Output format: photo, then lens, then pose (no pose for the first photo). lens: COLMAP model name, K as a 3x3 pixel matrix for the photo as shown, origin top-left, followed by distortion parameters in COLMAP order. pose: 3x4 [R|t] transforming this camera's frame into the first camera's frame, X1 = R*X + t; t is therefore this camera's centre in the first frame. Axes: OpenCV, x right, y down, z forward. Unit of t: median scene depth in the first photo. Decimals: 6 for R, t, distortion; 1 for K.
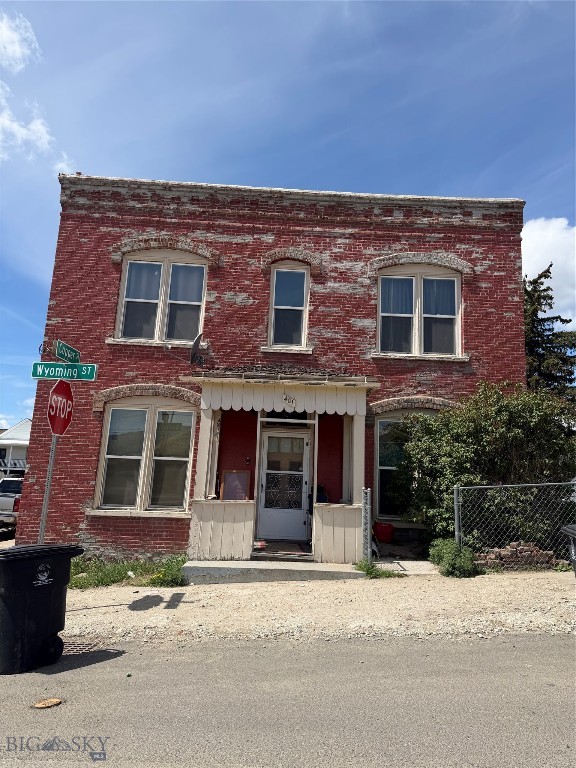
lens RADIAL K [[530.8, 0, 288.0], [0, 530.8, 384.0], [0, 0, 1]] dist [0.124109, -0.083842]
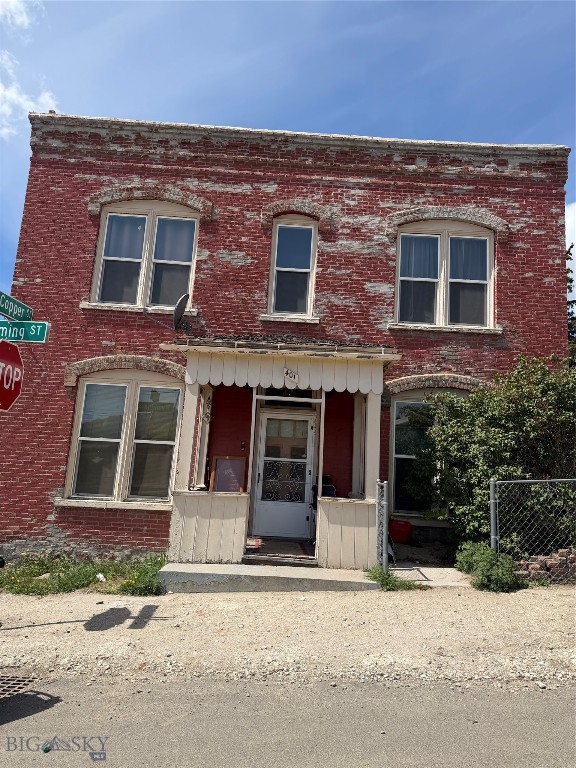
lens RADIAL K [[530.8, 0, 288.0], [0, 530.8, 384.0], [0, 0, 1]] dist [0.124109, -0.083842]
pose [[0.999837, 0.012472, -0.013049, 0.007976], [-0.012138, 0.999604, 0.025400, 0.021196], [0.013361, -0.025237, 0.999592, 0.140385]]
